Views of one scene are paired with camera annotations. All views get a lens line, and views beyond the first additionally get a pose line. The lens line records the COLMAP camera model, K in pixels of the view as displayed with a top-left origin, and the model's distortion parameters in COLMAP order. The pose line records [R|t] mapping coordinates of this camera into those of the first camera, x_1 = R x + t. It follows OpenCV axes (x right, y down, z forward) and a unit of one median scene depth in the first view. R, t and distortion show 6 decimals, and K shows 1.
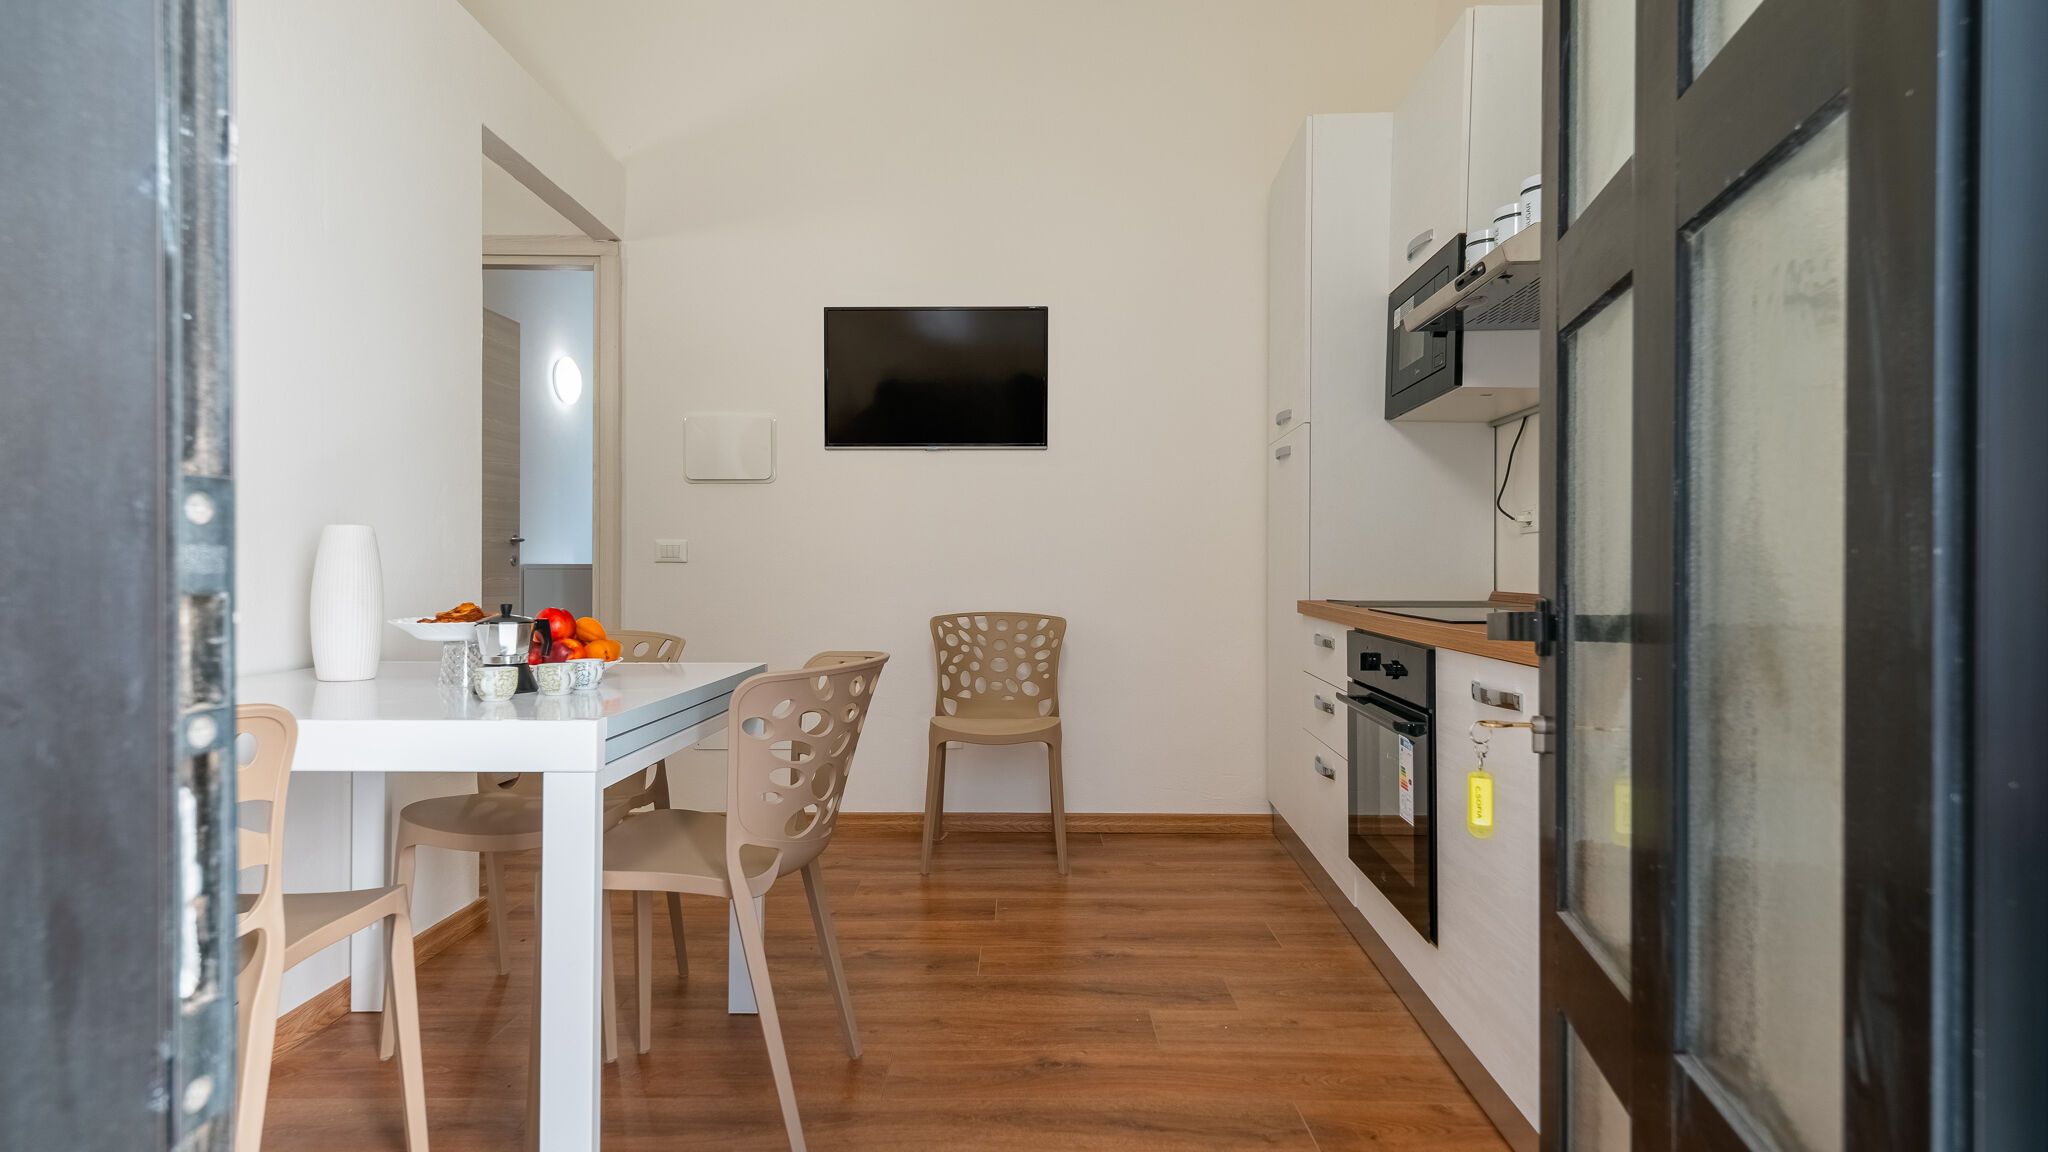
lens RADIAL K [[1025.3, 0, 1017.2], [0, 1025.3, 565.3], [0, 0, 1]] dist [-0.000512, -0.000199]
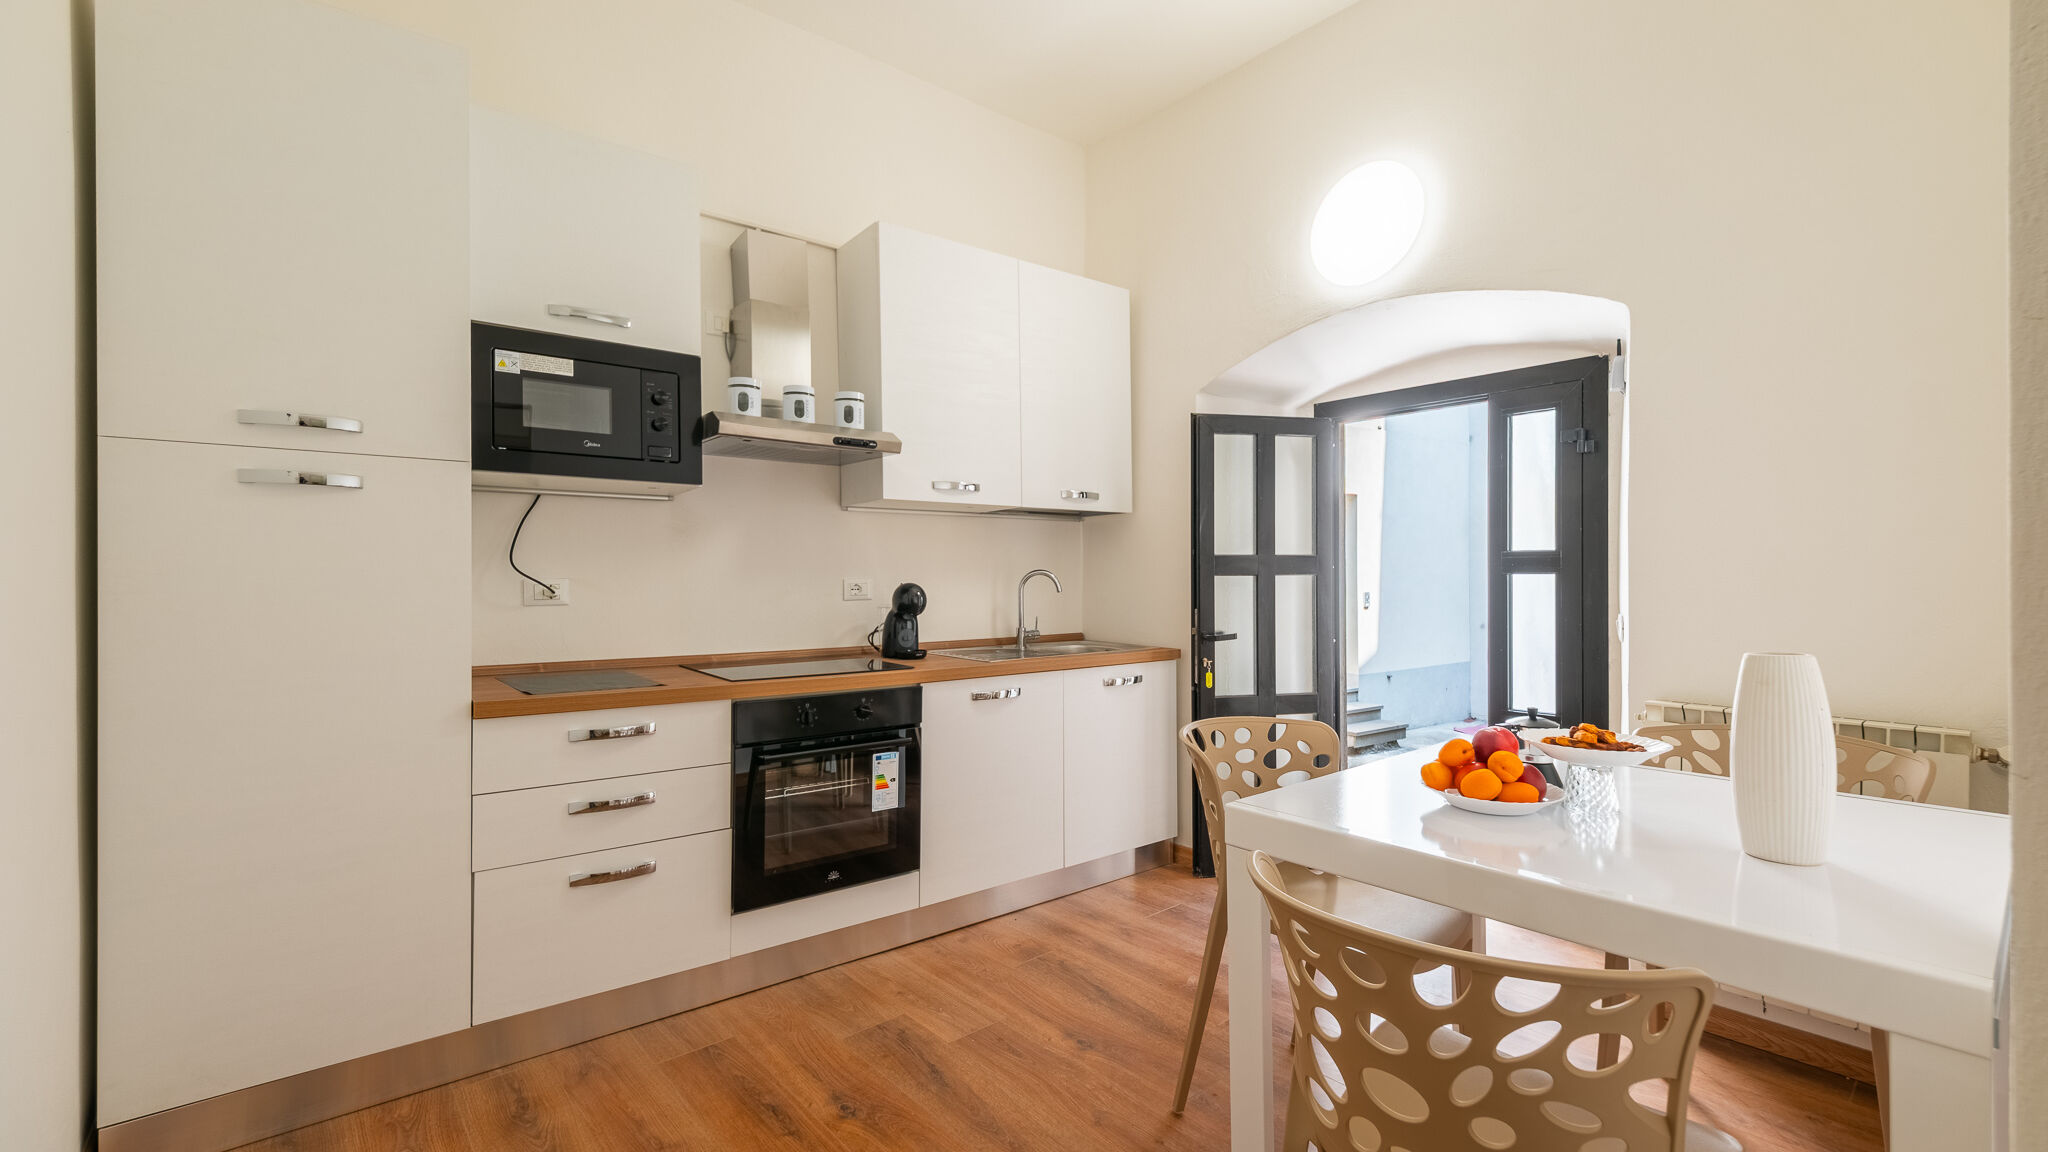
lens RADIAL K [[874.7, 0, 1021.1], [0, 874.7, 583.0], [0, 0, 1]] dist [0.001083, 0.000011]
pose [[-0.660445, -0.002720, 0.750869, -0.399928], [0.003982, 0.999967, 0.007124, -0.048542], [-0.750864, 0.007695, -0.660412, 0.975054]]
